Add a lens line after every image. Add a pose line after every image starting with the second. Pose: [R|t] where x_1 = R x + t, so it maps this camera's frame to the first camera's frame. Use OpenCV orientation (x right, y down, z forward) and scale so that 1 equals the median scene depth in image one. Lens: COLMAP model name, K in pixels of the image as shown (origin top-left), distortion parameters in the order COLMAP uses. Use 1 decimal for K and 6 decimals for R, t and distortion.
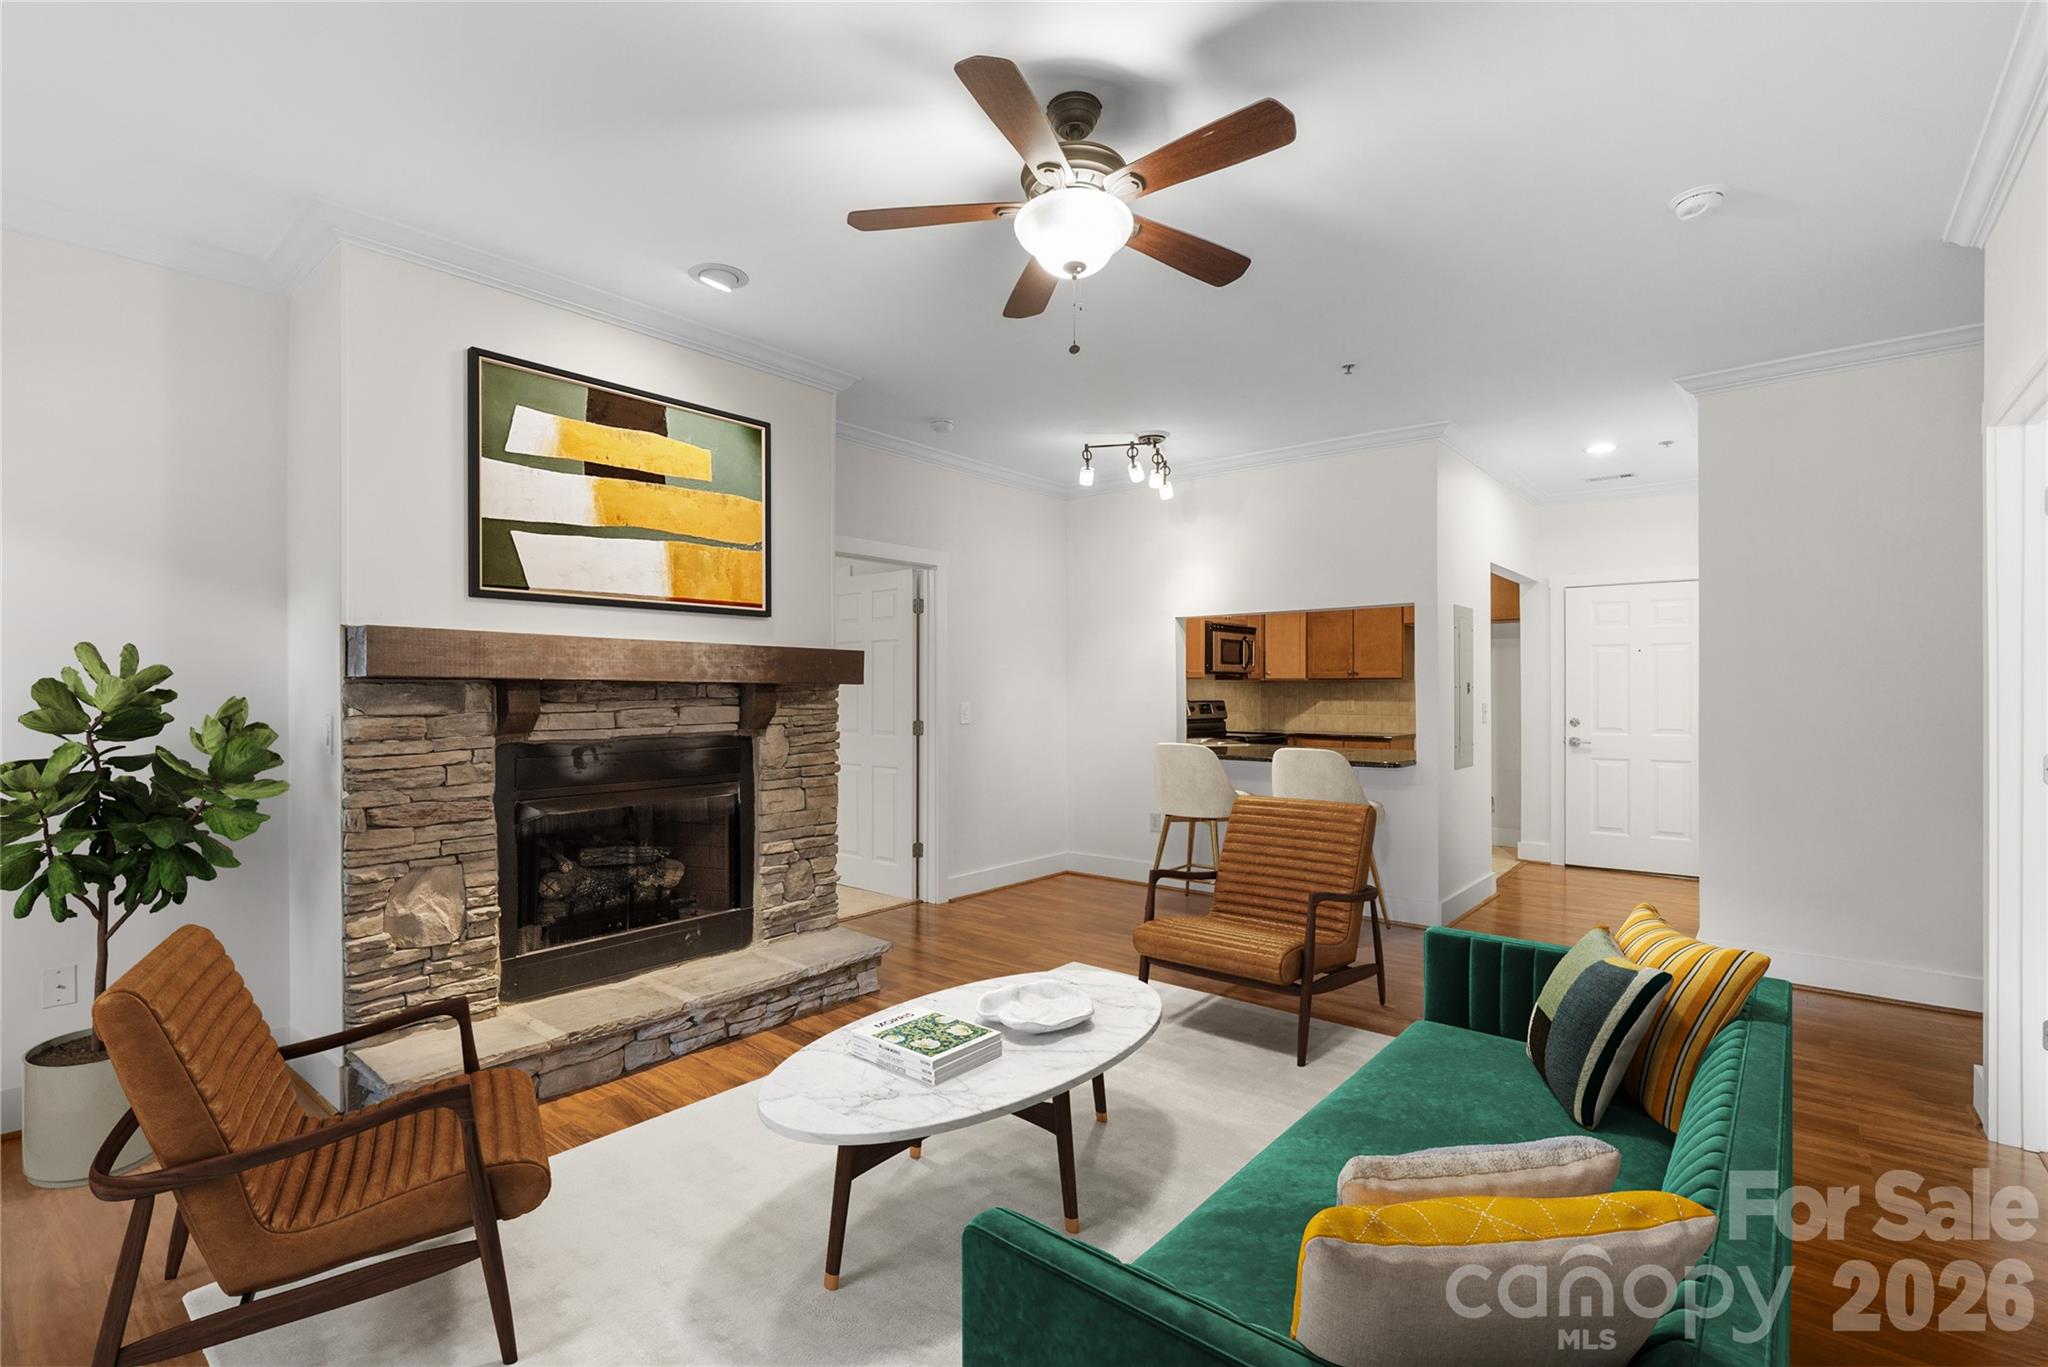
lens RADIAL K [[936.2, 0, 1025.0], [0, 936.2, 692.3], [0, 0, 1]] dist [0.000680, 0.001408]
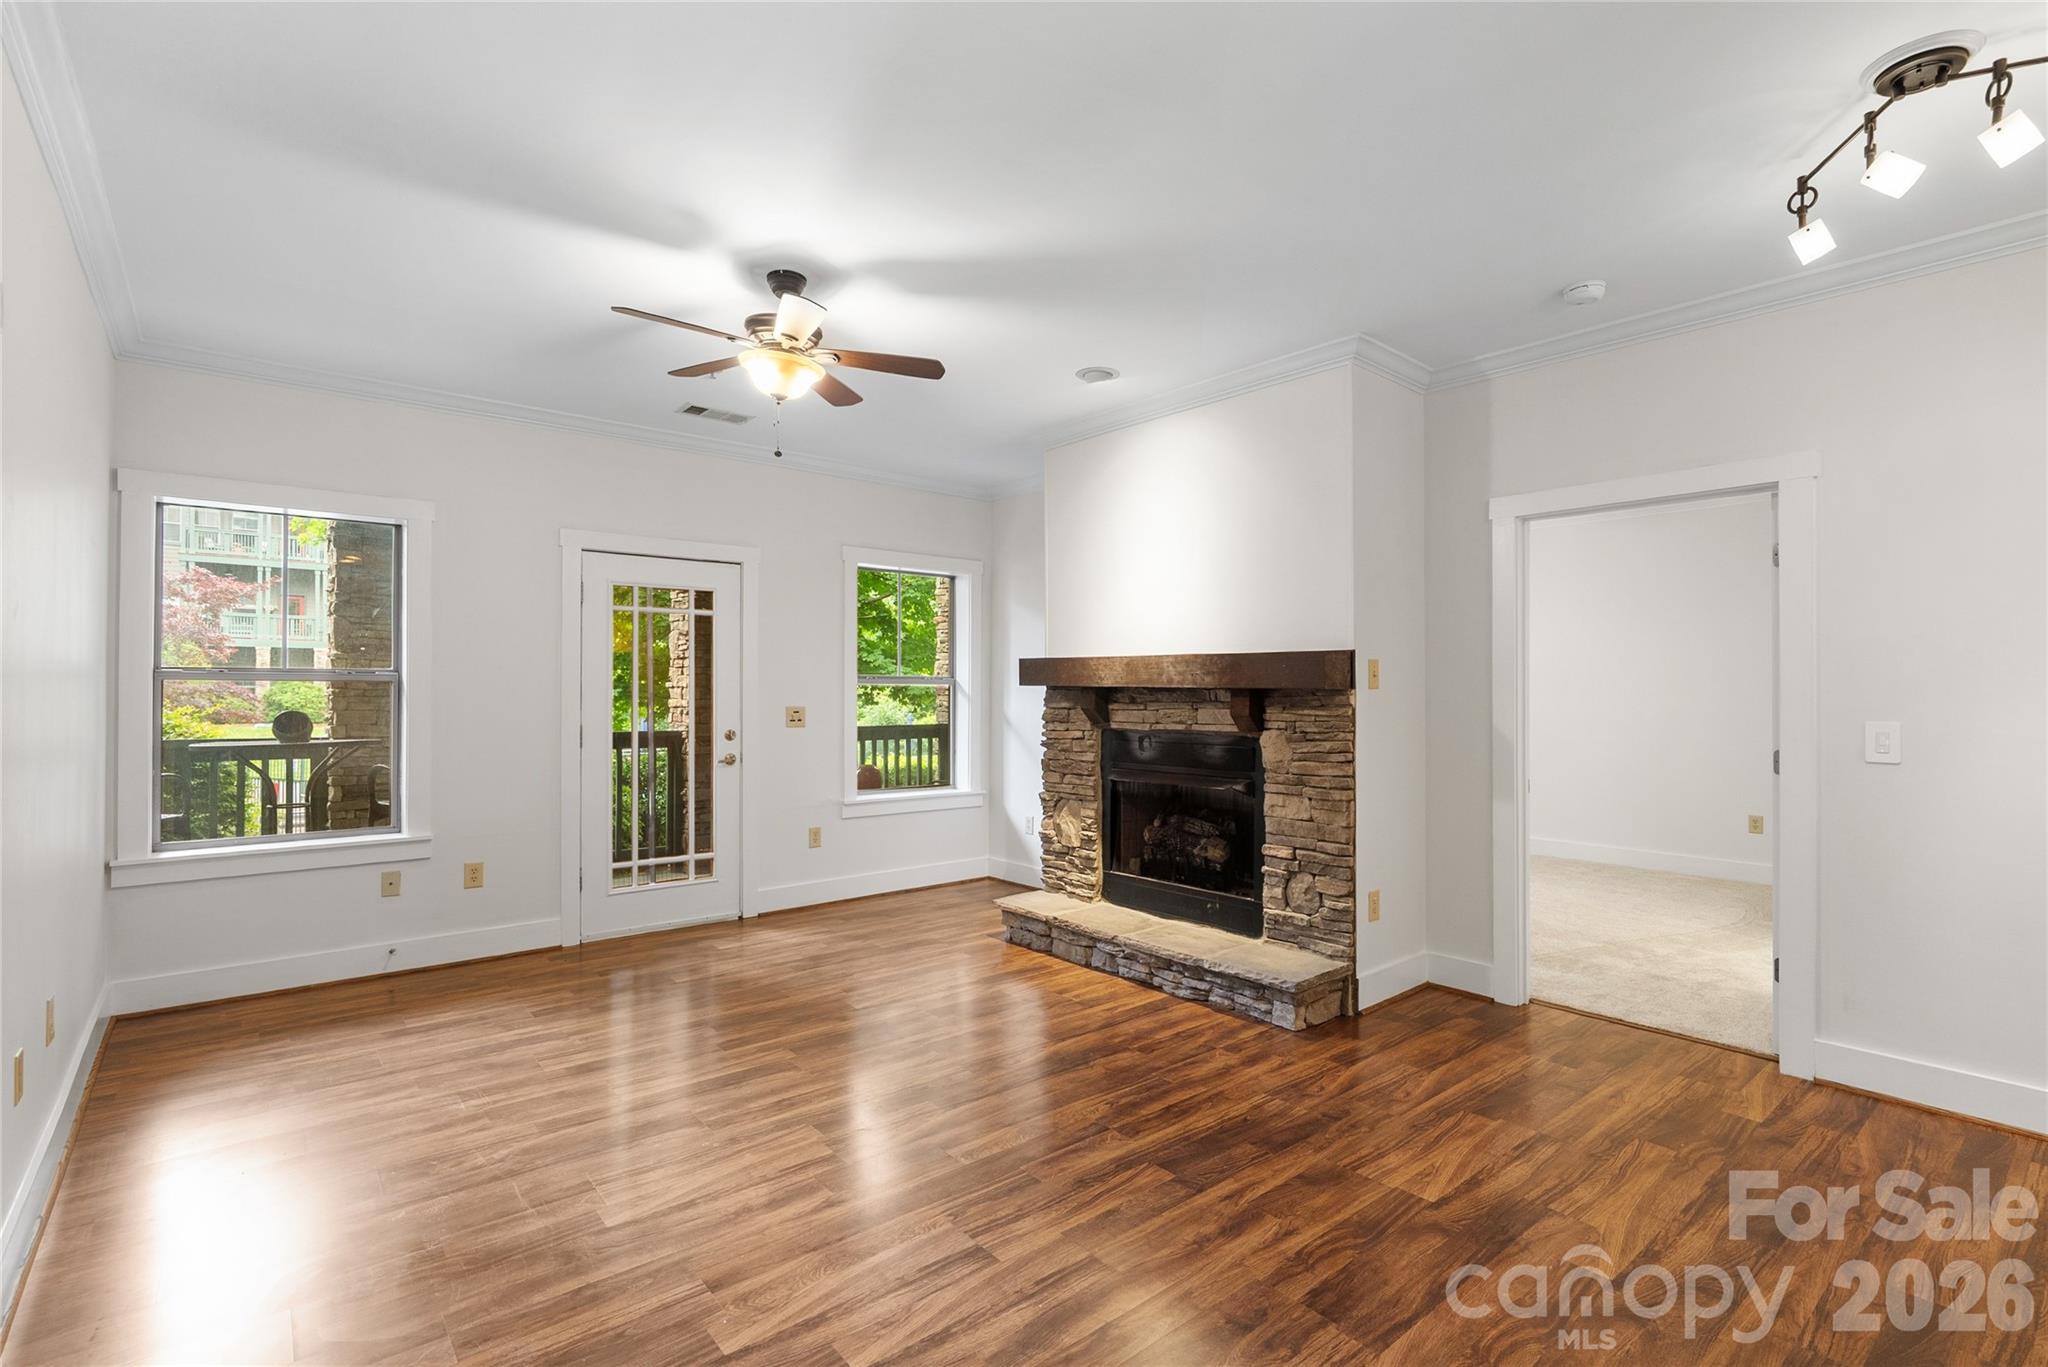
lens RADIAL K [[954.2, 0, 1024.0], [0, 954.2, 683.5], [0, 0, 1]] dist [-0.001403, 0.000239]
pose [[-0.183751, -0.008126, -0.982939, 0.871388], [-0.004382, 0.999963, -0.007447, -0.006270], [0.982963, 0.002938, -0.183780, 1.009907]]
